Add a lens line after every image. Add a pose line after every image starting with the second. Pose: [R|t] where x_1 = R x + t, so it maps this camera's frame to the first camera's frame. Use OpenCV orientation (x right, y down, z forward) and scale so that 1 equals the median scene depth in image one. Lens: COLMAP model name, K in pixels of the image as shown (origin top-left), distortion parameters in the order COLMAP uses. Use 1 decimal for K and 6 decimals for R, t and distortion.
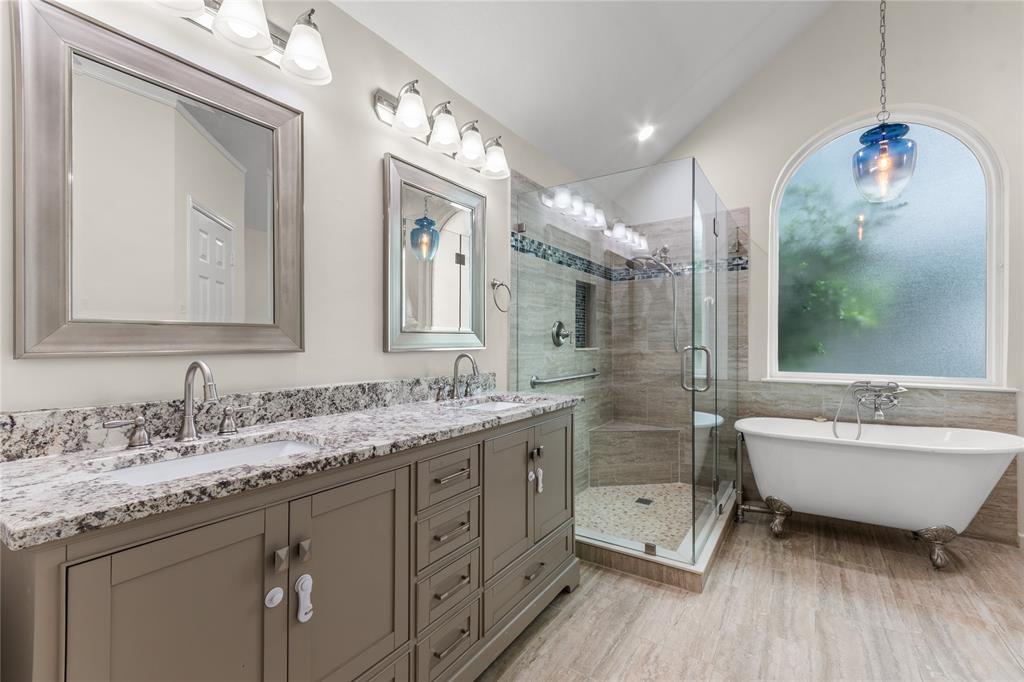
lens RADIAL K [[453.6, 0, 513.4], [0, 453.6, 340.4], [0, 0, 1]] dist [0.003873, 0.000988]
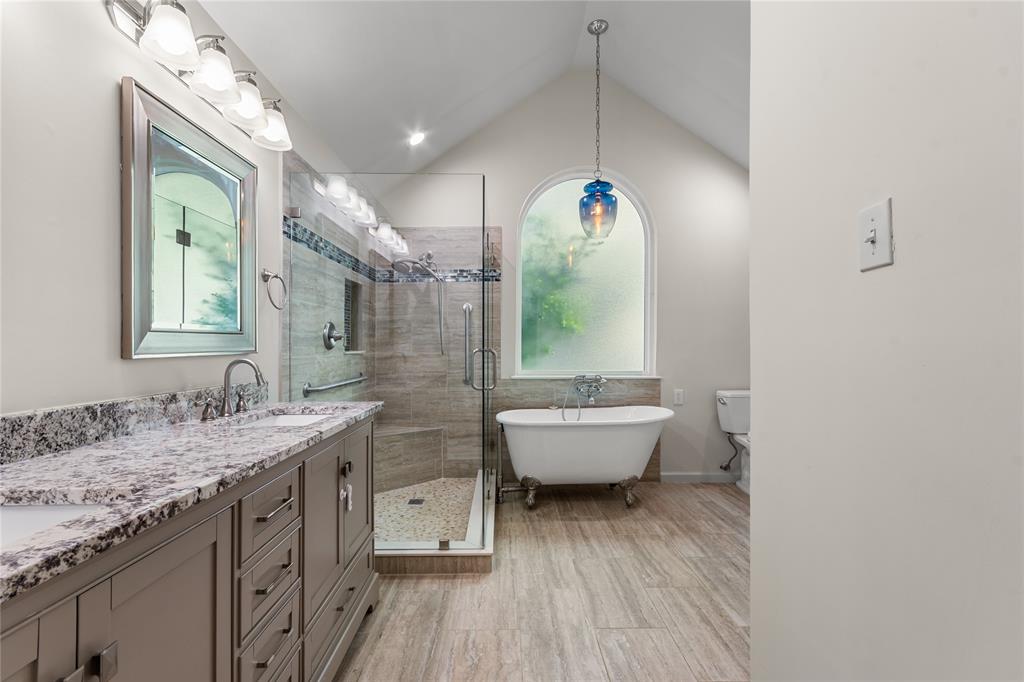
lens RADIAL K [[453.6, 0, 516.1], [0, 453.6, 346.2], [0, 0, 1]] dist [0.003873, 0.000988]
pose [[0.822049, -0.000571, 0.569417, -0.142163], [-0.002983, 0.999981, 0.005309, 0.000521], [-0.569409, -0.006062, 0.822032, 0.052689]]
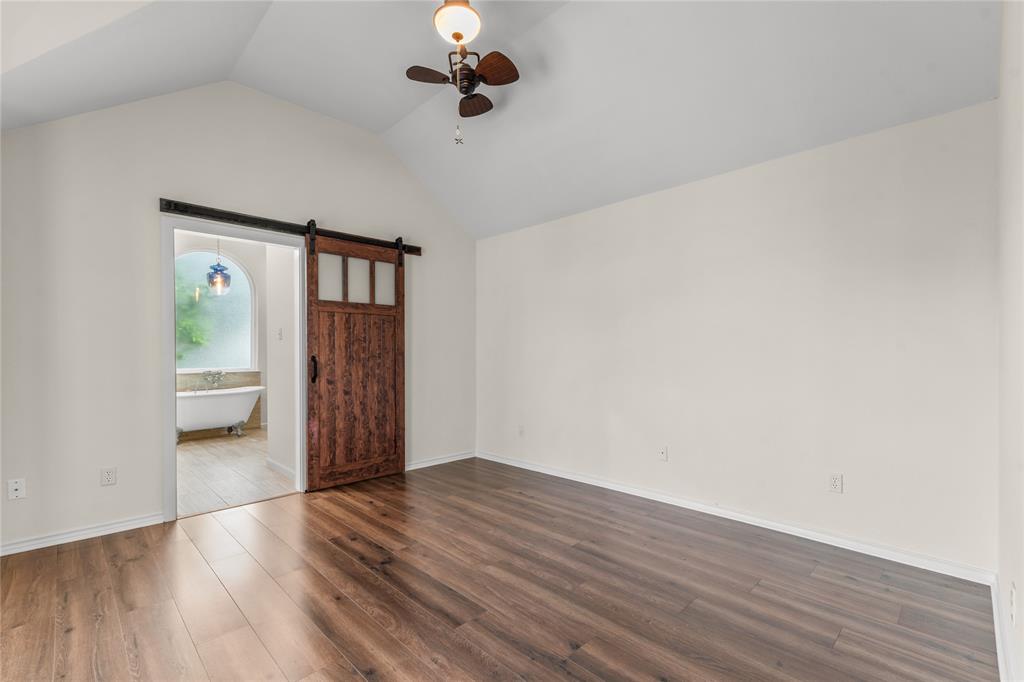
lens RADIAL K [[453.6, 0, 520.7], [0, 453.6, 346.3], [0, 0, 1]] dist [0.003873, 0.000988]
pose [[0.194162, 0.003319, 0.980964, -1.334227], [0.004386, 0.999981, -0.004251, -0.017029], [-0.980960, 0.005128, 0.194144, -1.116541]]
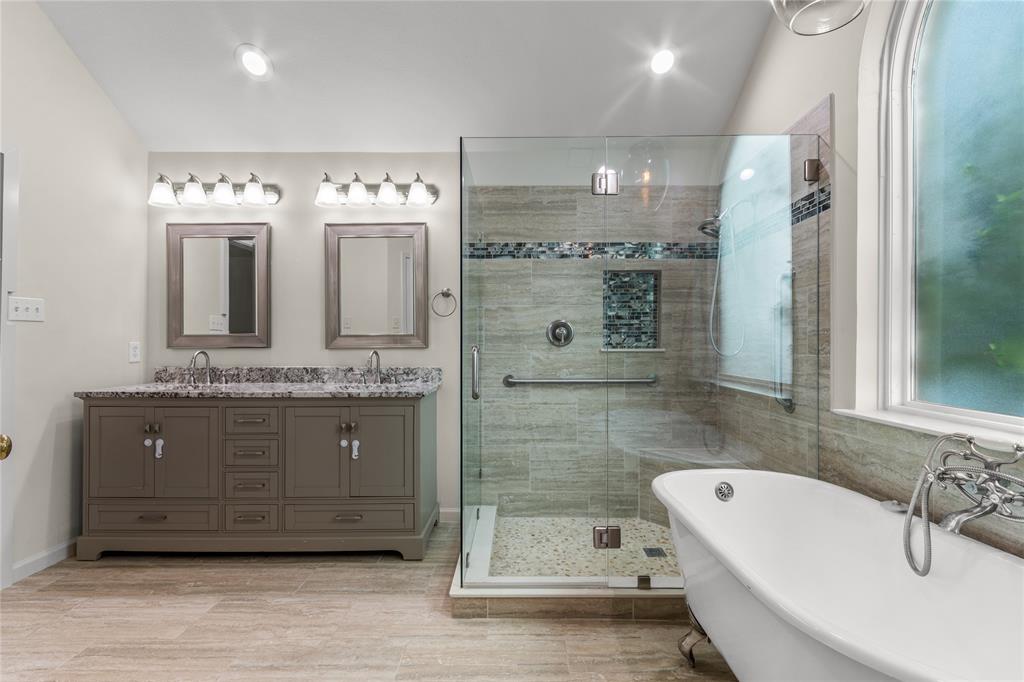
lens RADIAL K [[453.6, 0, 512.7], [0, 453.6, 341.9], [0, 0, 1]] dist [0.003873, 0.000988]
pose [[0.539408, -0.003968, -0.842035, 1.071617], [0.005494, 0.999984, -0.001192, 0.005132], [0.842027, -0.003983, 0.539421, 0.528185]]
